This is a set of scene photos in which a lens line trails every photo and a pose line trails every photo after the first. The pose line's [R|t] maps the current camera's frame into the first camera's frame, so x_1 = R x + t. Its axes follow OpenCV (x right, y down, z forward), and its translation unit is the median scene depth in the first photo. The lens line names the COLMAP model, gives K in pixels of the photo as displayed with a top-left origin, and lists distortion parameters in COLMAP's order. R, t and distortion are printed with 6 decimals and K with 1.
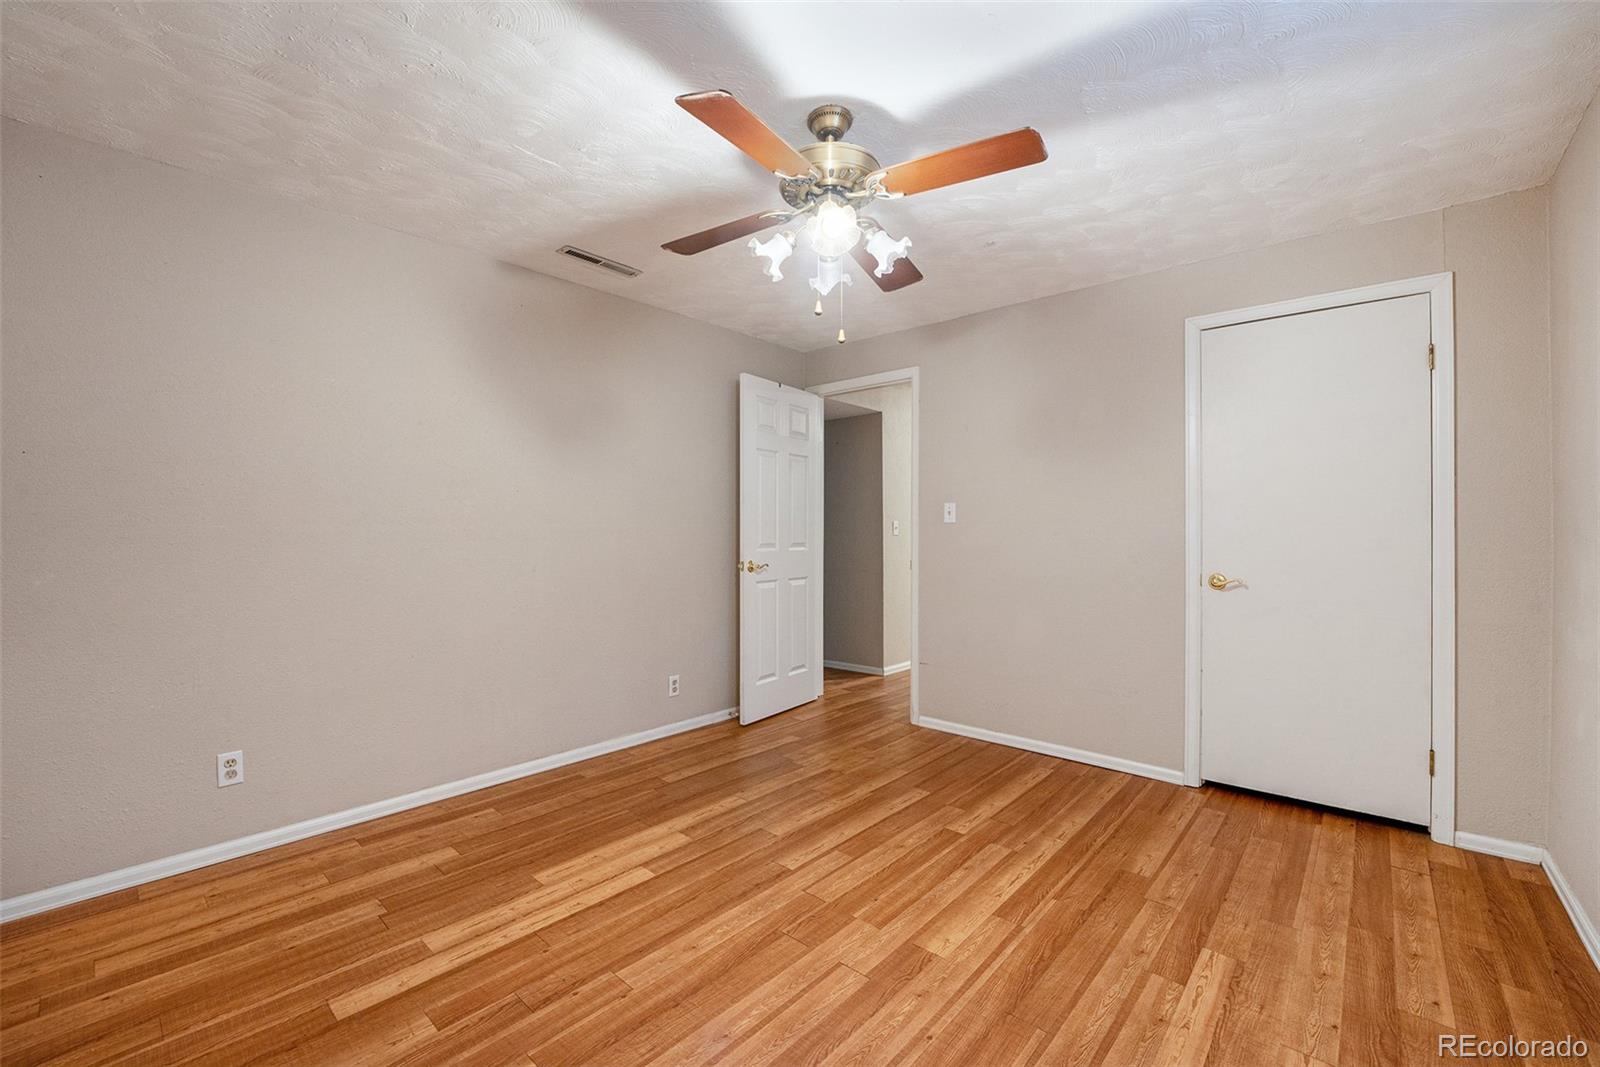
lens RADIAL K [[666.9, 0, 795.1], [0, 666.9, 540.6], [0, 0, 1]] dist [-0.024458, -0.000214]
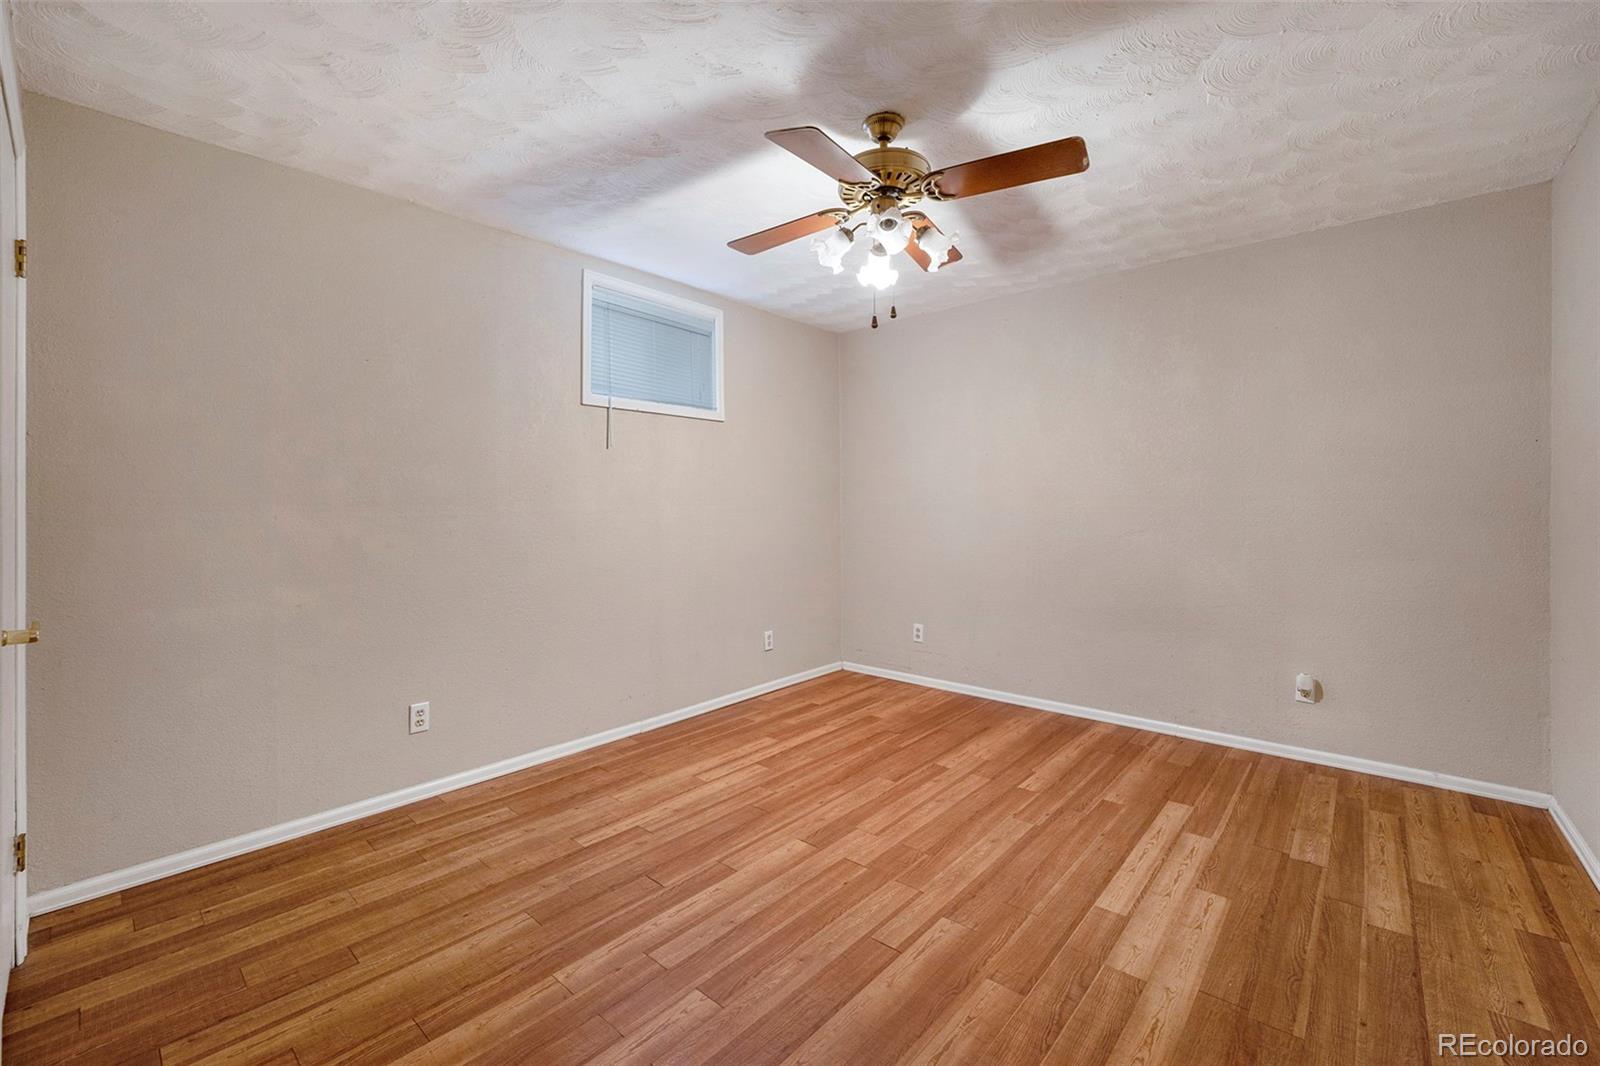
lens RADIAL K [[666.9, 0, 795.1], [0, 666.9, 540.1], [0, 0, 1]] dist [-0.024458, -0.000214]
pose [[-0.999999, 0.000240, 0.001267, 0.198972], [0.000307, 0.998590, 0.053088, -0.024043], [-0.001253, 0.053089, -0.998589, 1.991896]]
